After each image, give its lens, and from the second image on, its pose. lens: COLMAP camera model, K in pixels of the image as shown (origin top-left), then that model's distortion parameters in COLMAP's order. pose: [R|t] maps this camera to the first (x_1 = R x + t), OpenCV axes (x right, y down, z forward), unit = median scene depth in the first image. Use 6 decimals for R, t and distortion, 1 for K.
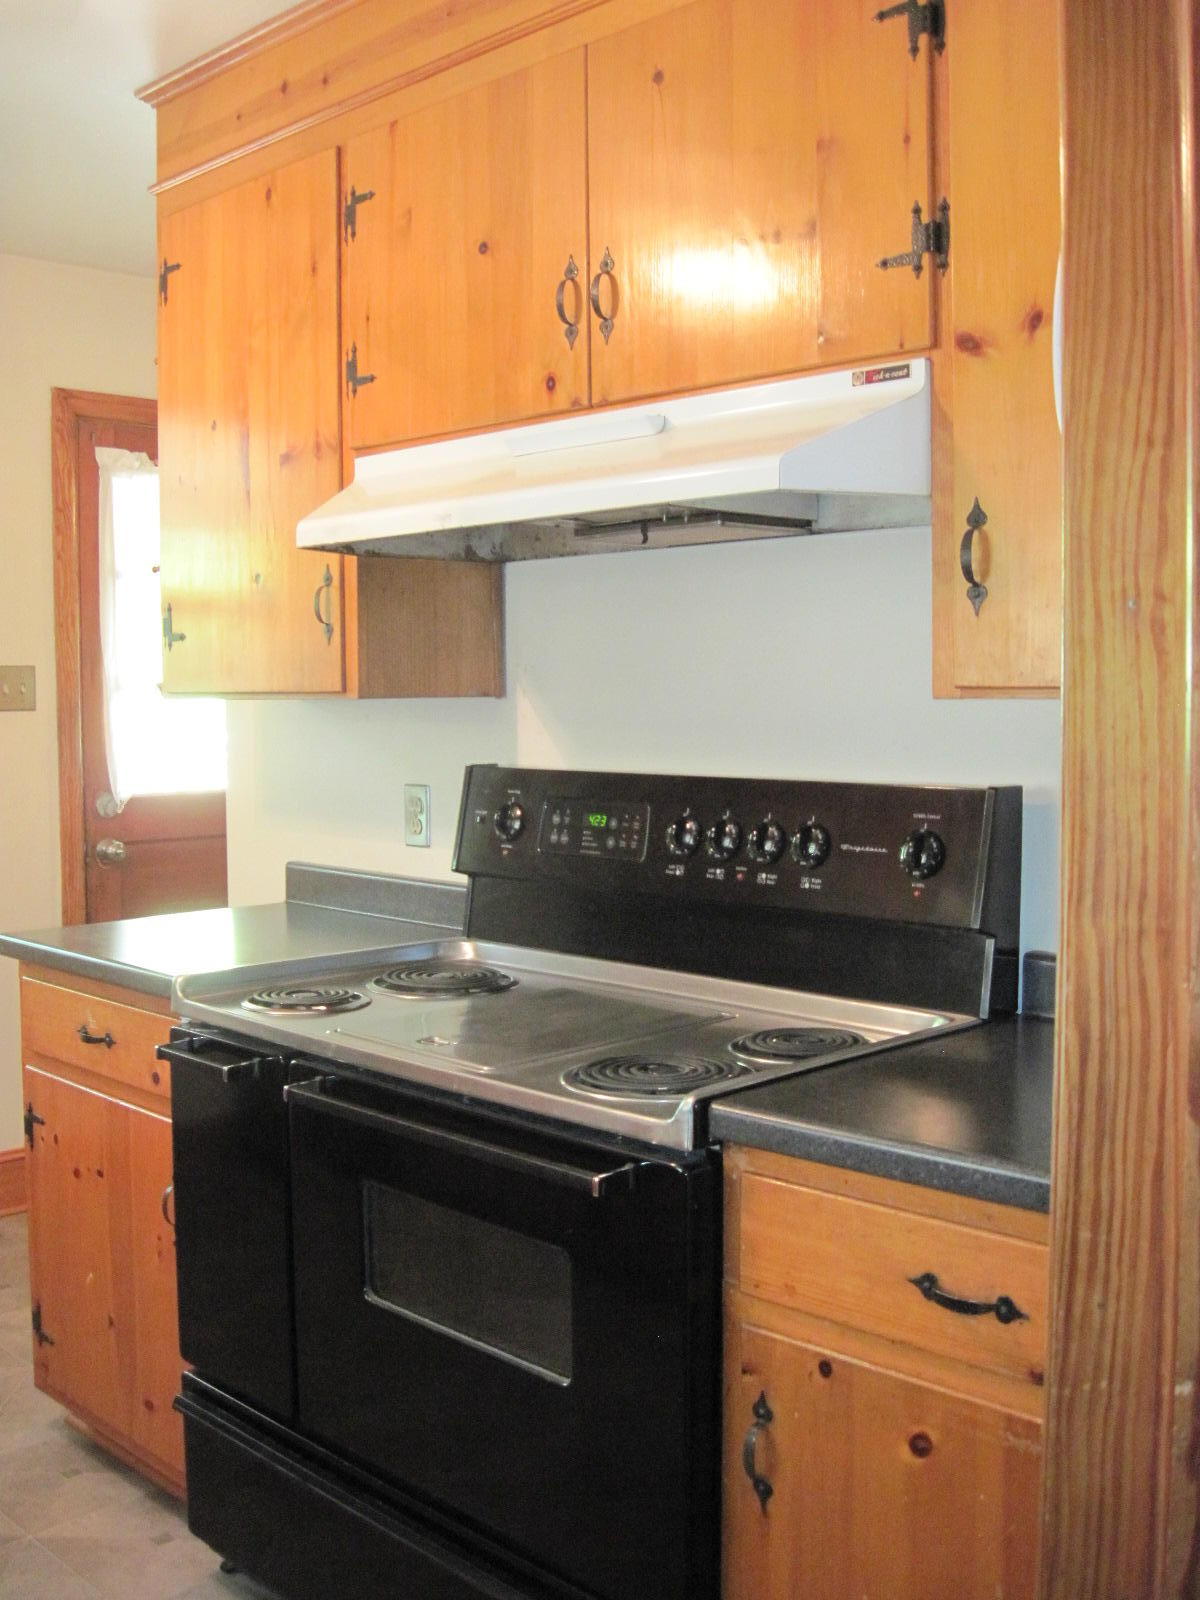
lens RADIAL K [[1648.2, 0, 600.0], [0, 1648.2, 800.0], [0, 0, 1]] dist [-0.082847, 0.010379]
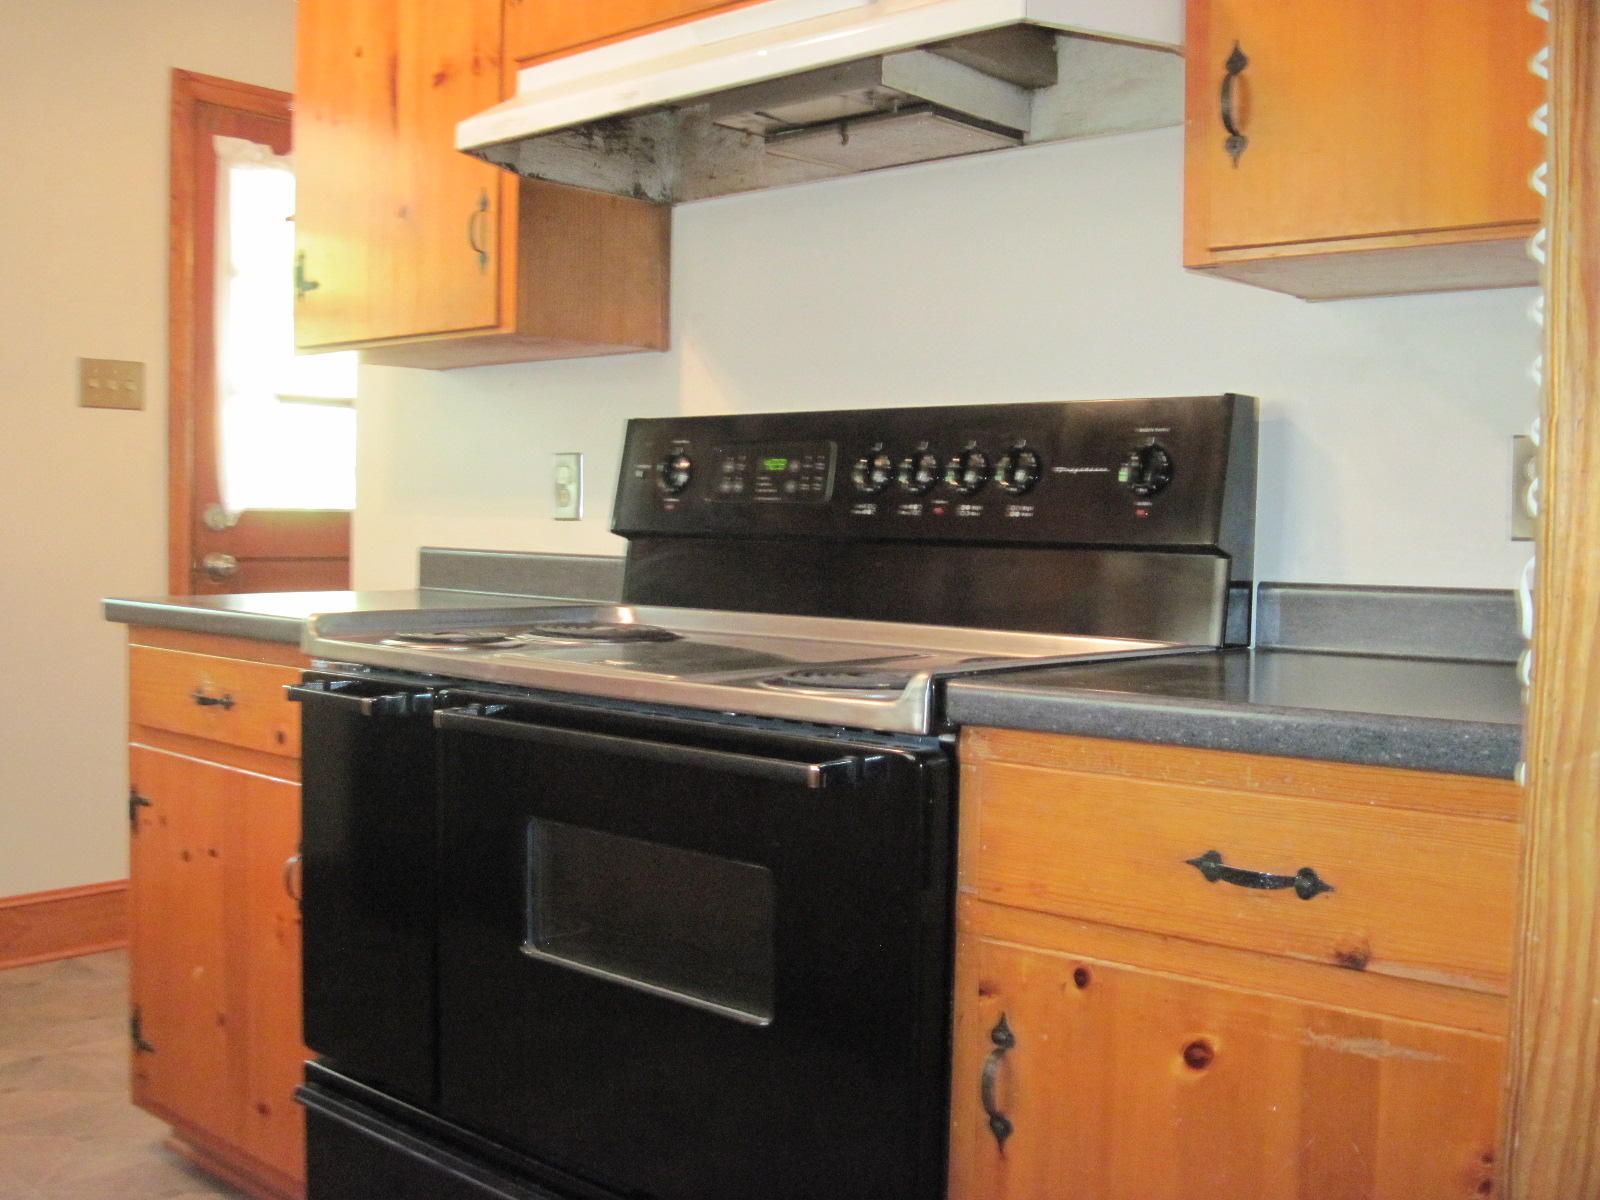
lens RADIAL K [[1648.2, 0, 800.0], [0, 1648.2, 600.0], [0, 0, 1]] dist [-0.082847, 0.010379]
pose [[0.997873, 0.018644, 0.062466, -0.046372], [-0.017610, 0.999699, -0.017075, 0.109265], [-0.062765, 0.015939, 0.997901, 0.088176]]
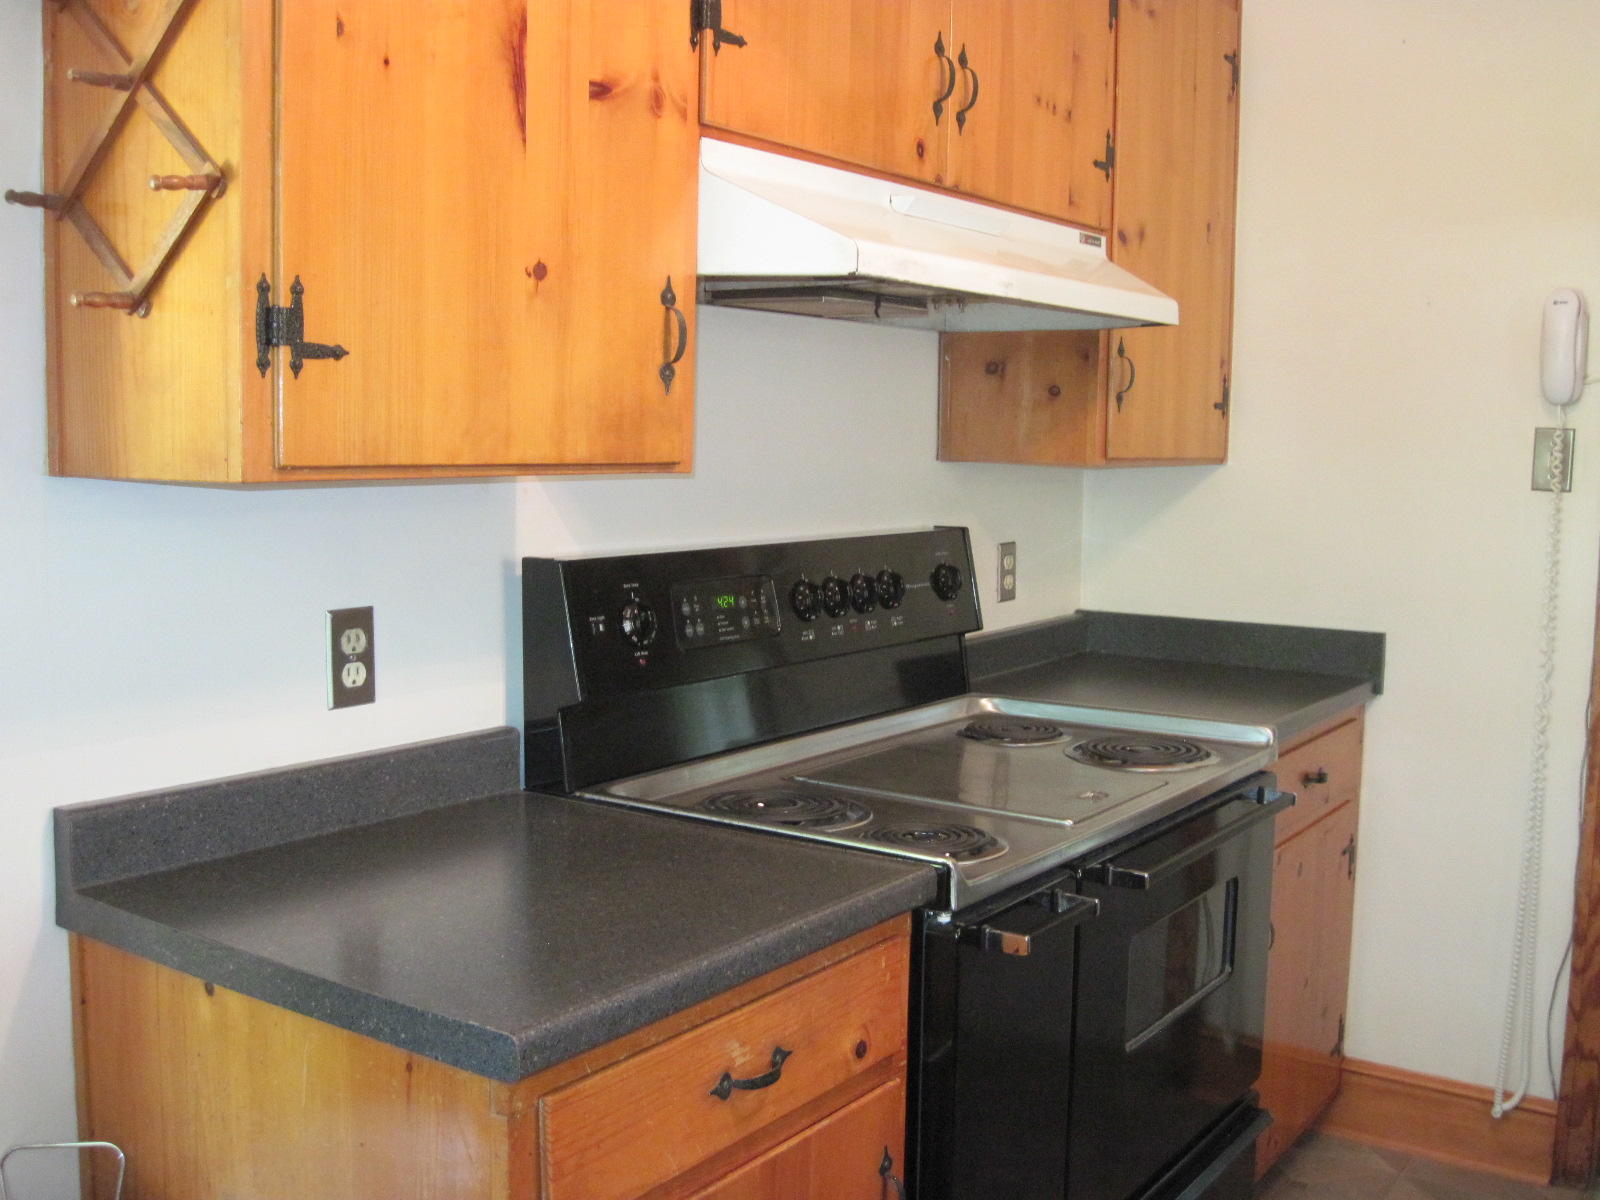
lens RADIAL K [[1609.5, 0, 800.0], [0, 1609.5, 600.0], [0, 0, 1]] dist [-0.099648, 0.014427]
pose [[-0.171895, -0.099476, 0.980080, -0.923178], [0.051717, 0.992605, 0.109818, -0.088214], [-0.983757, 0.069564, -0.165480, 1.168873]]
